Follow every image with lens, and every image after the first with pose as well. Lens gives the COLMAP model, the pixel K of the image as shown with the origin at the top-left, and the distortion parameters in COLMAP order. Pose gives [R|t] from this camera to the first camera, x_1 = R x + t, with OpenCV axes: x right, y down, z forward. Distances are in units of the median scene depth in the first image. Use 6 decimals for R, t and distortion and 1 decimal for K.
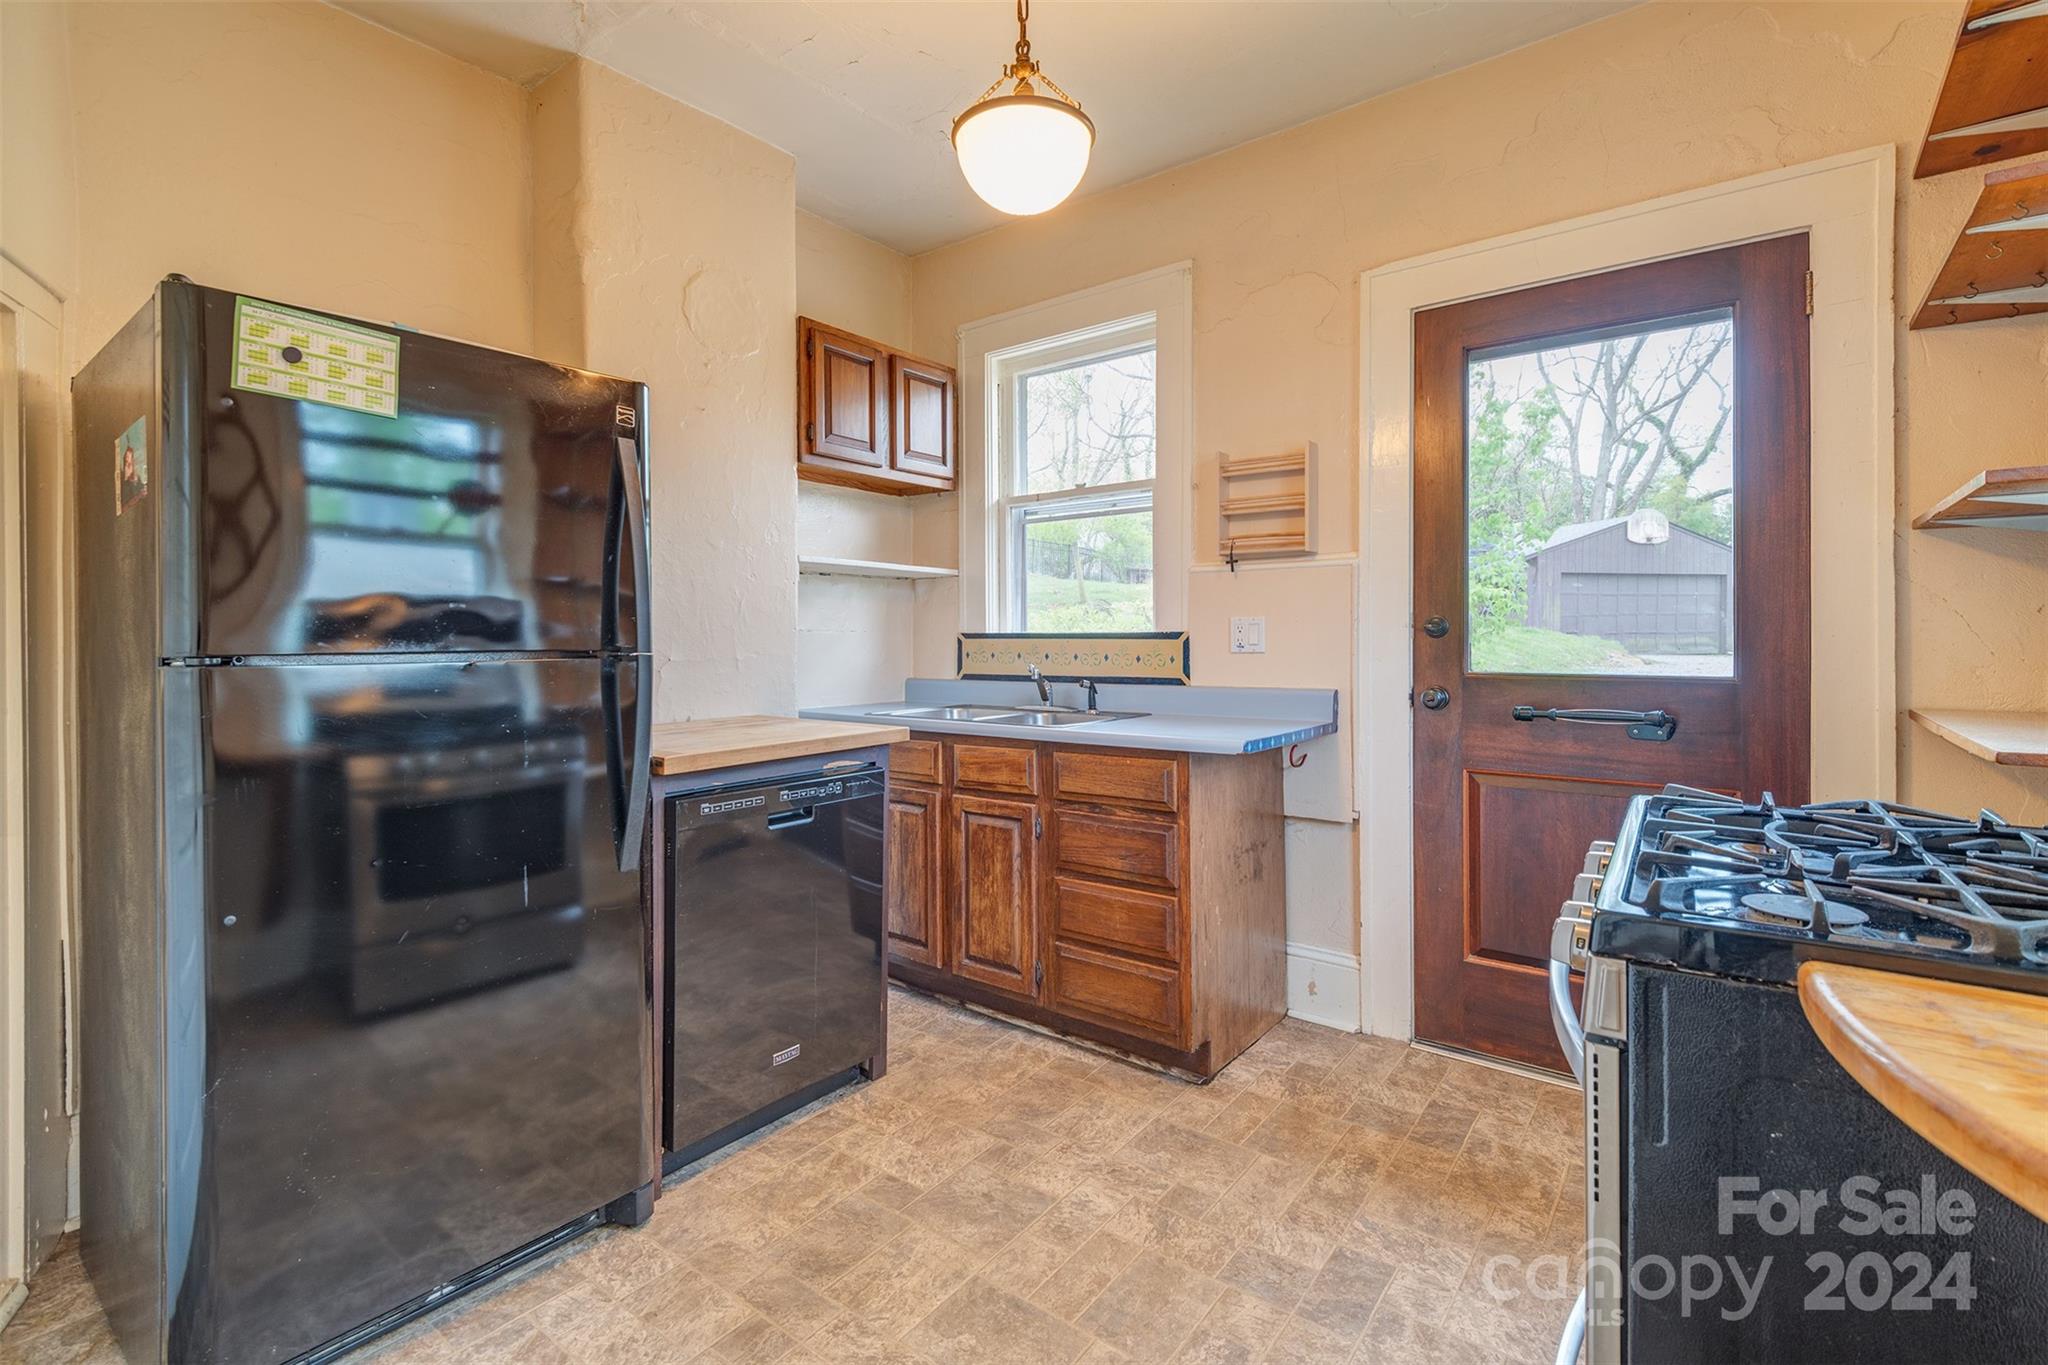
lens RADIAL K [[951.6, 0, 974.1], [0, 951.6, 634.3], [0, 0, 1]] dist [0.025389, -0.010713]
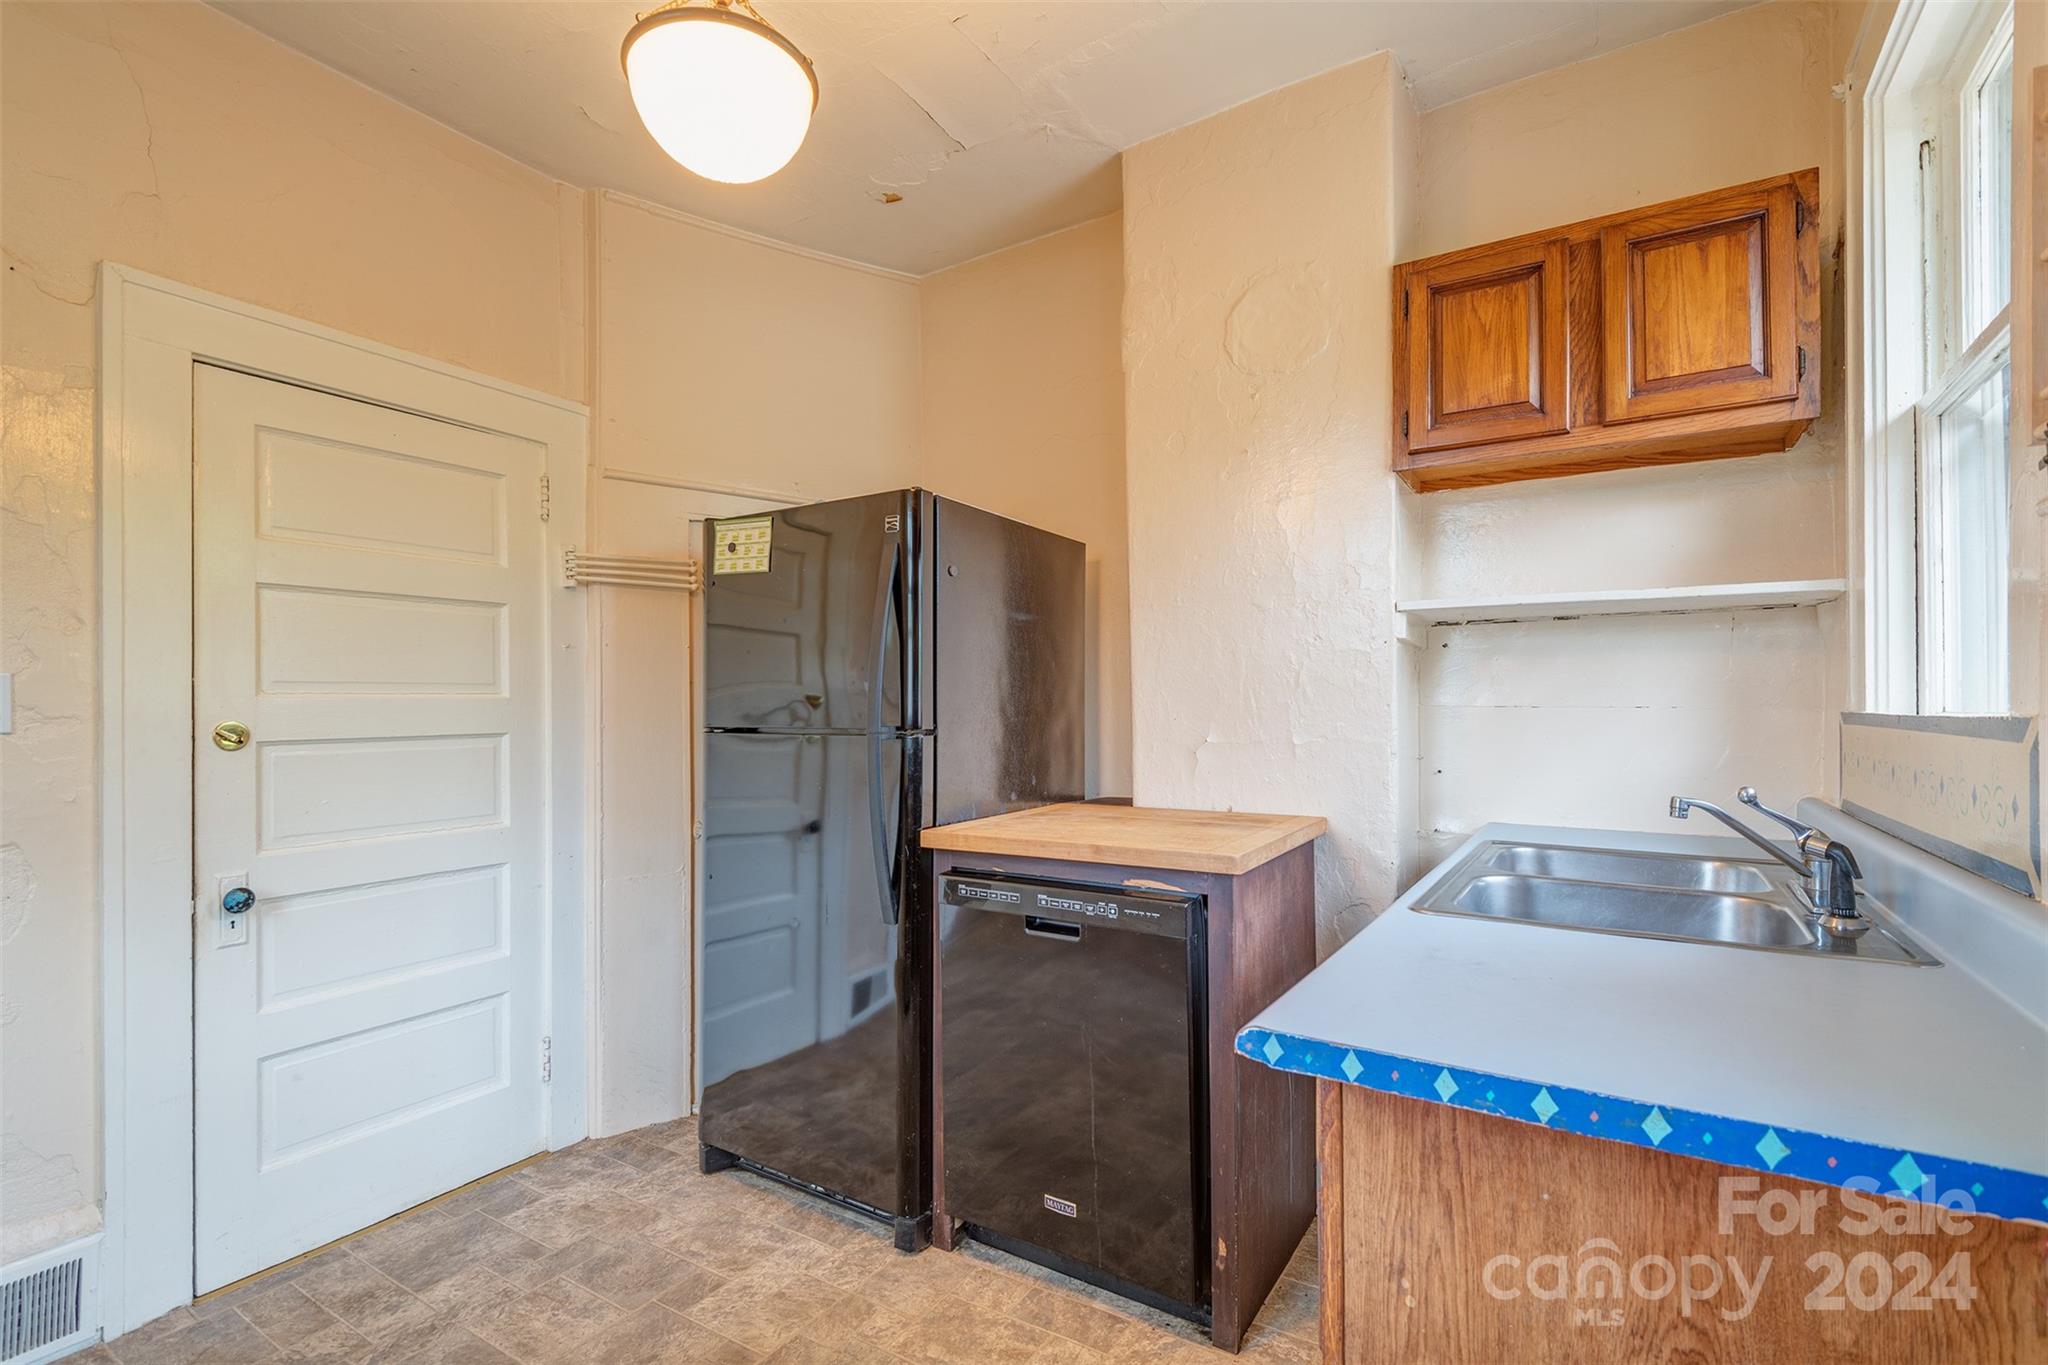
lens RADIAL K [[951.6, 0, 1016.9], [0, 951.6, 712.5], [0, 0, 1]] dist [0.025389, -0.010713]
pose [[0.111384, -0.000330, -0.993777, 0.780697], [-0.000871, 1.000000, -0.000430, -0.002946], [0.993777, 0.000914, 0.111384, 1.031910]]
